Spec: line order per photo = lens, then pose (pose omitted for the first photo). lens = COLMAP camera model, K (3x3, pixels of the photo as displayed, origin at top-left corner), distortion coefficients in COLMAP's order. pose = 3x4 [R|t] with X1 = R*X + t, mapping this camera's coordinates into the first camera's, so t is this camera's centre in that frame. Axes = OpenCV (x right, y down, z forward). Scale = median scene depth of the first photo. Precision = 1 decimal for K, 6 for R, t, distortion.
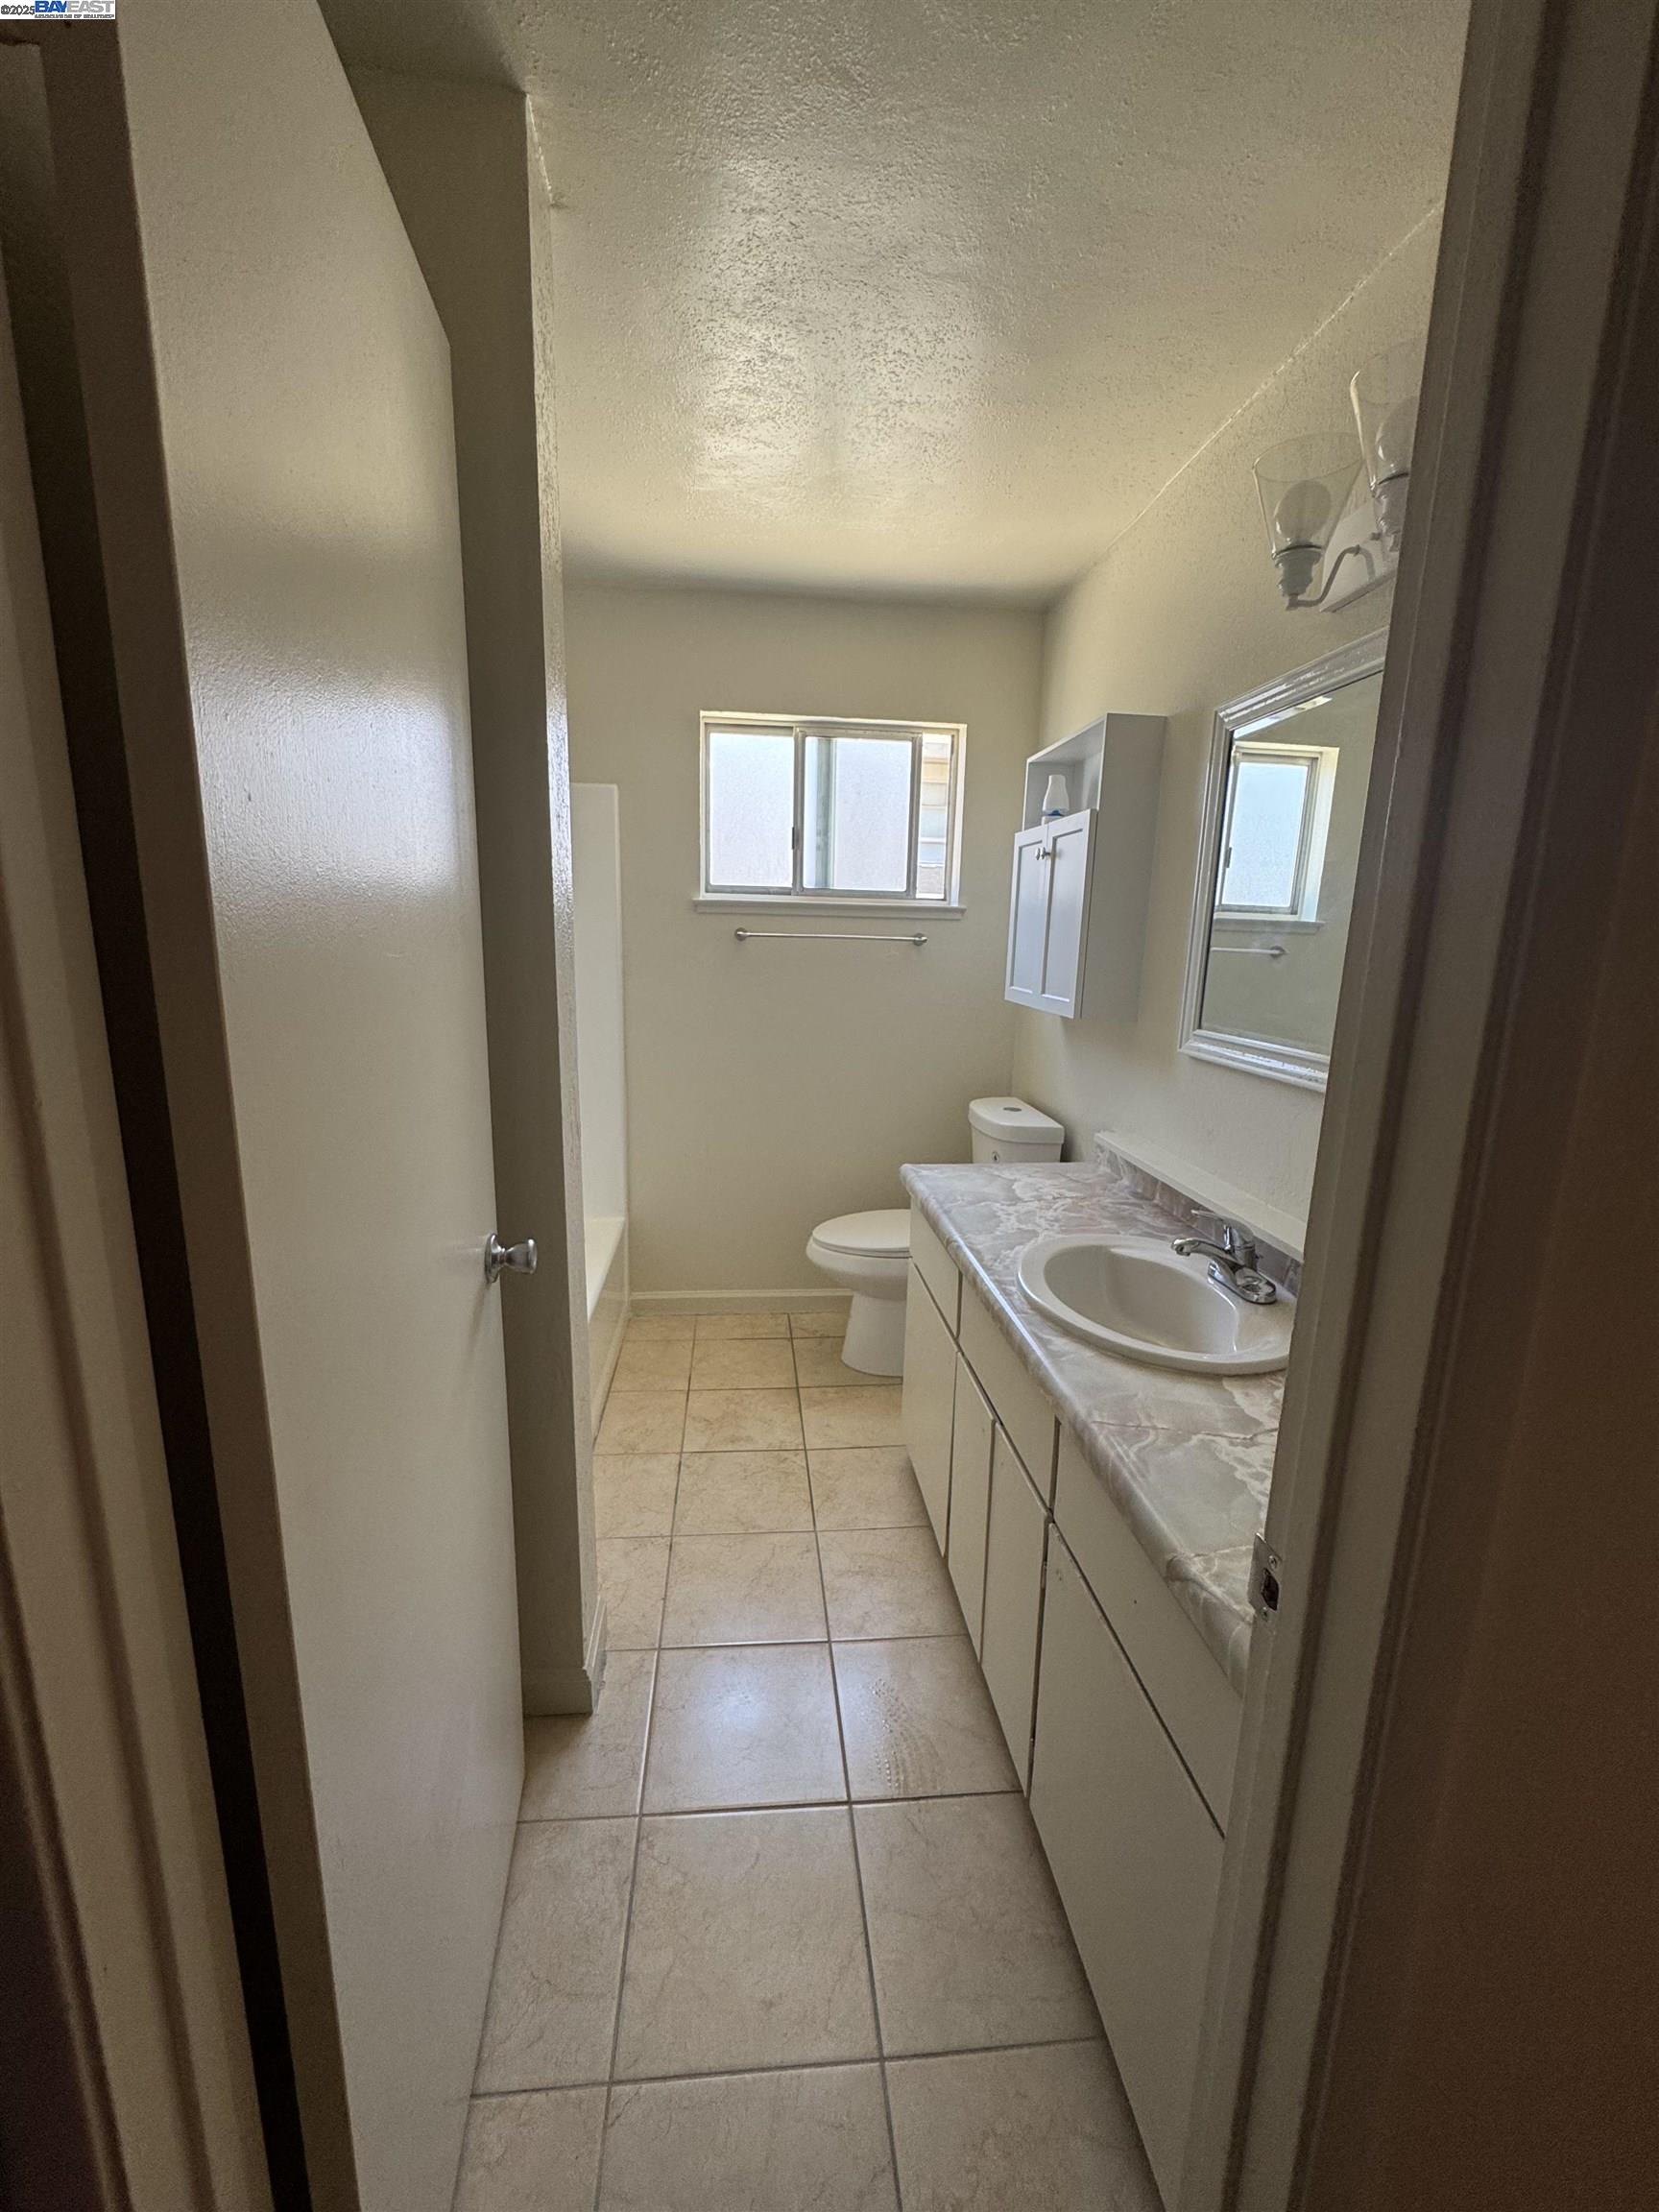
lens RADIAL K [[884.8, 0, 825.4], [0, 884.8, 1107.9], [0, 0, 1]] dist [-0.004352, -0.000498]
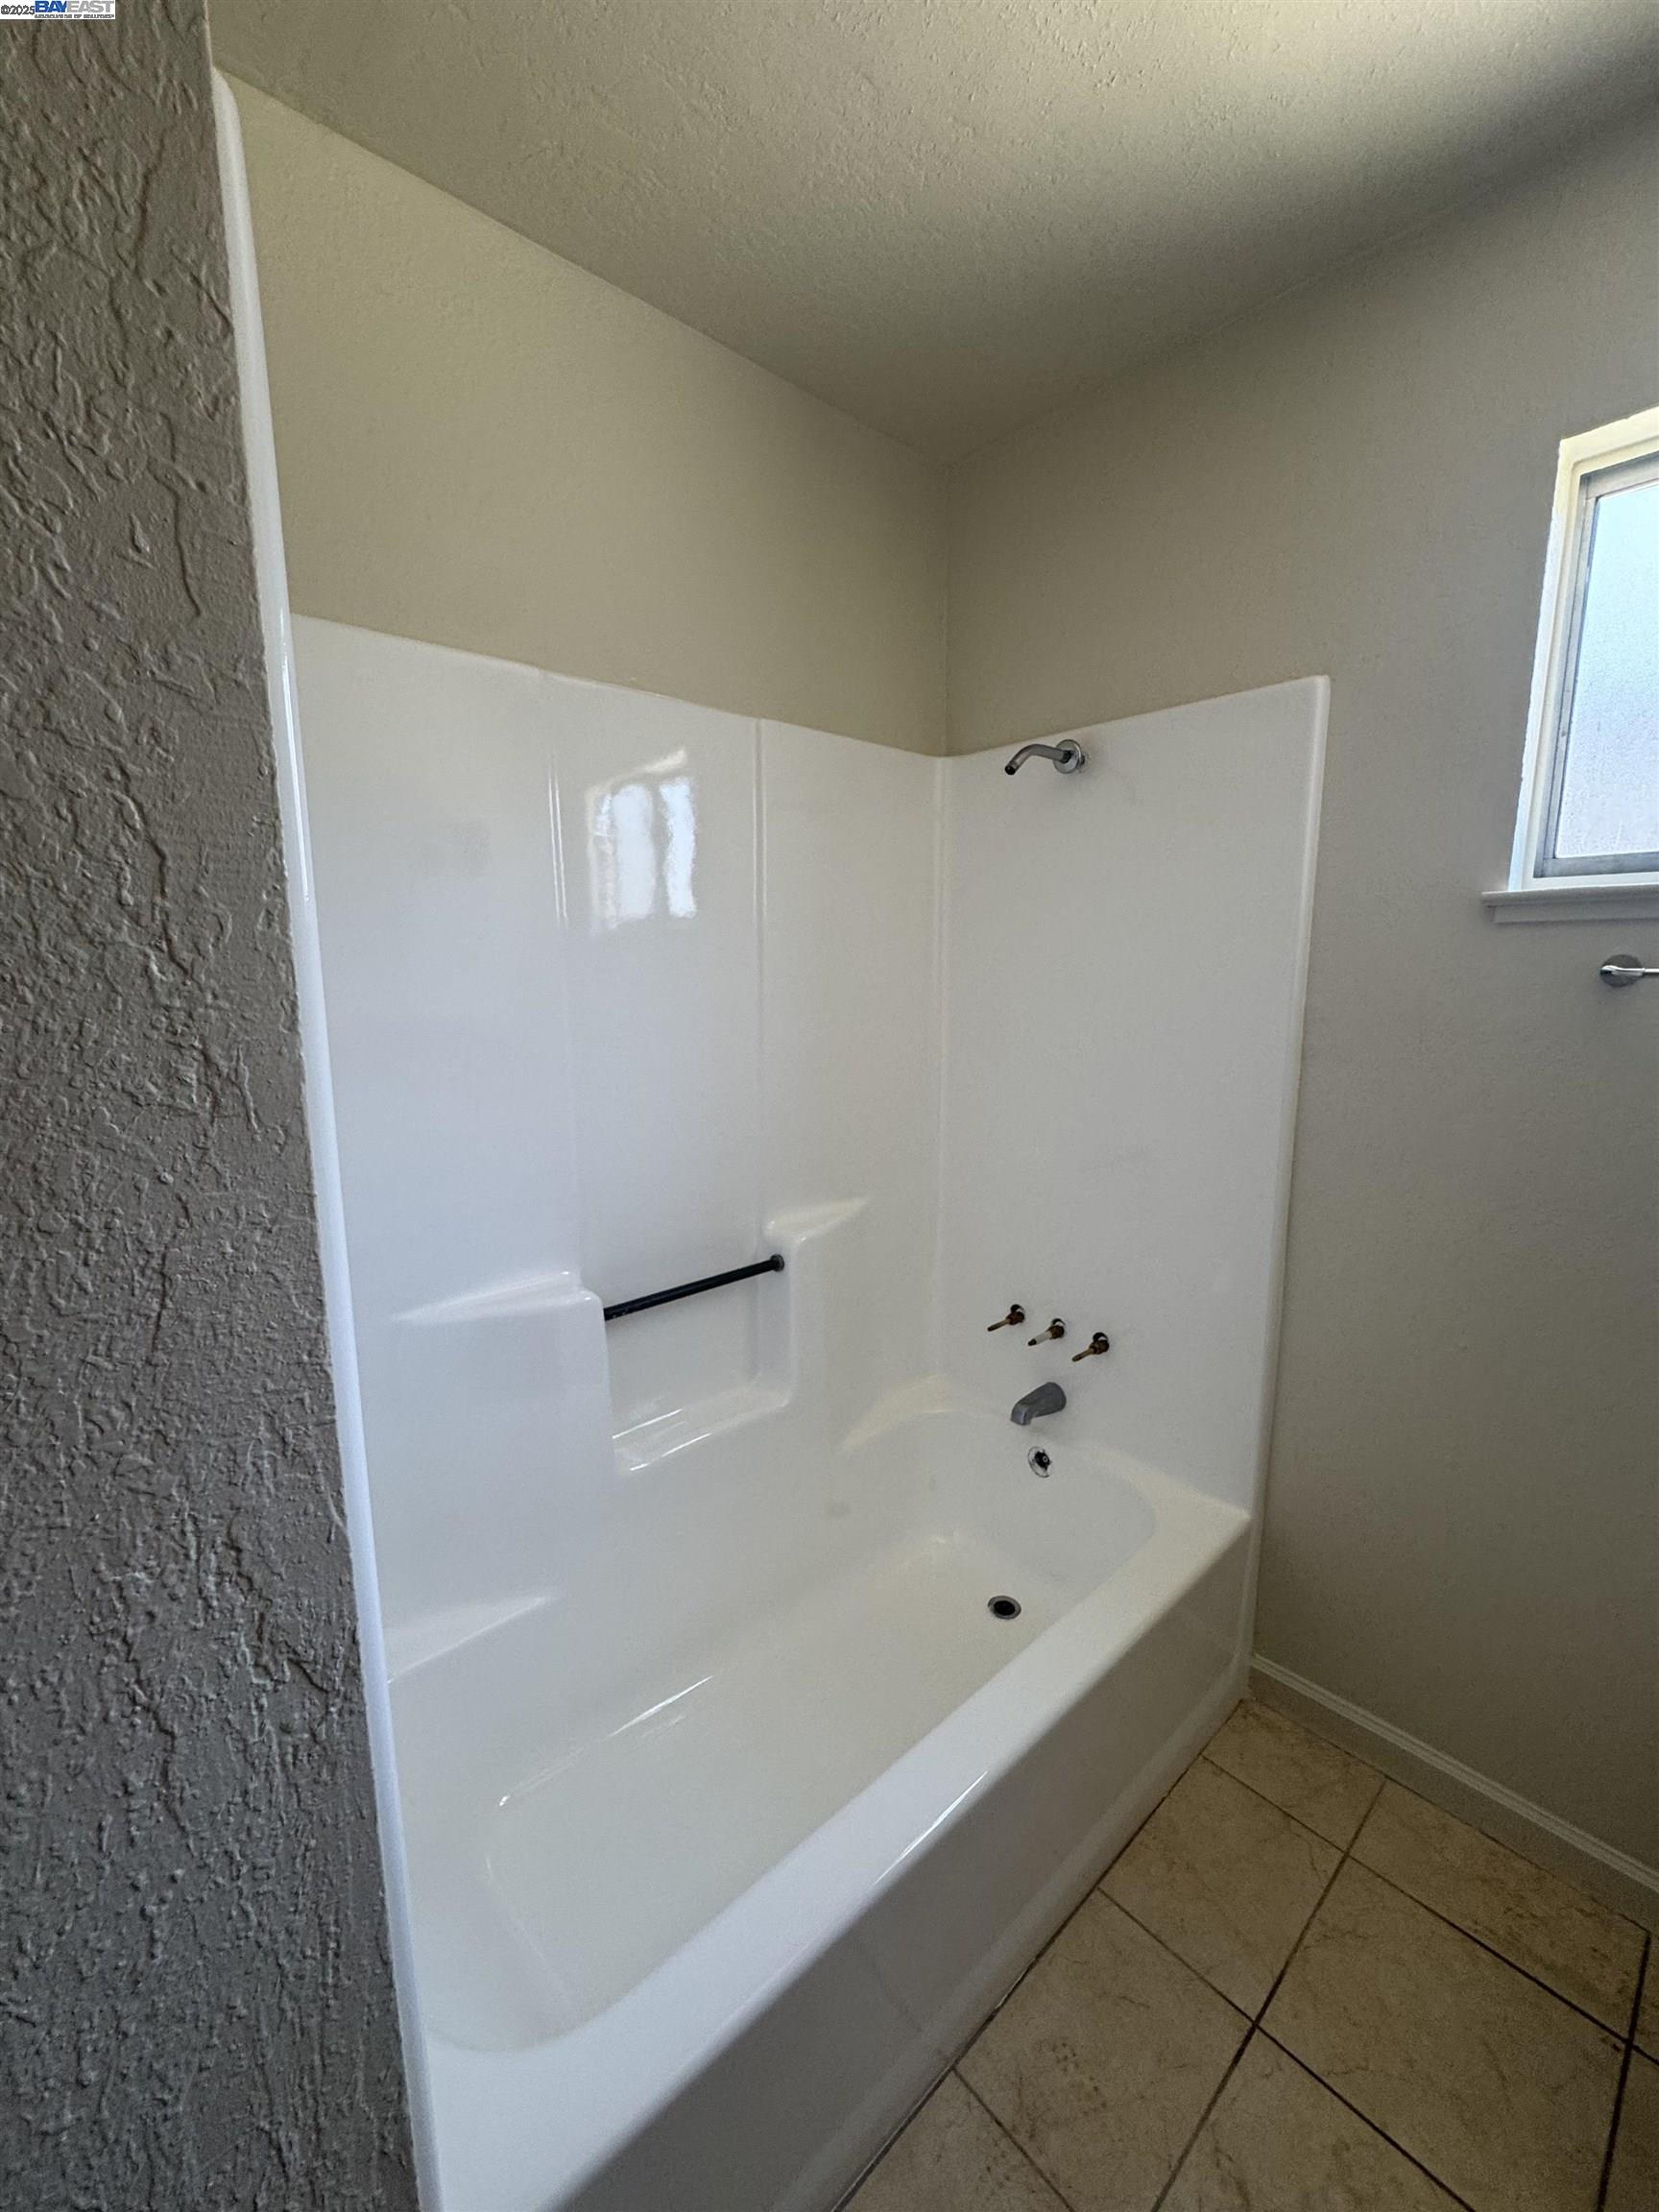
lens RADIAL K [[884.8, 0, 831.9], [0, 884.8, 1109.3], [0, 0, 1]] dist [-0.004352, -0.000498]
pose [[0.590565, 0.100841, -0.800665, 0.020112], [-0.135704, 0.990443, 0.024649, -0.093962], [0.795498, 0.094097, 0.598606, 0.477665]]
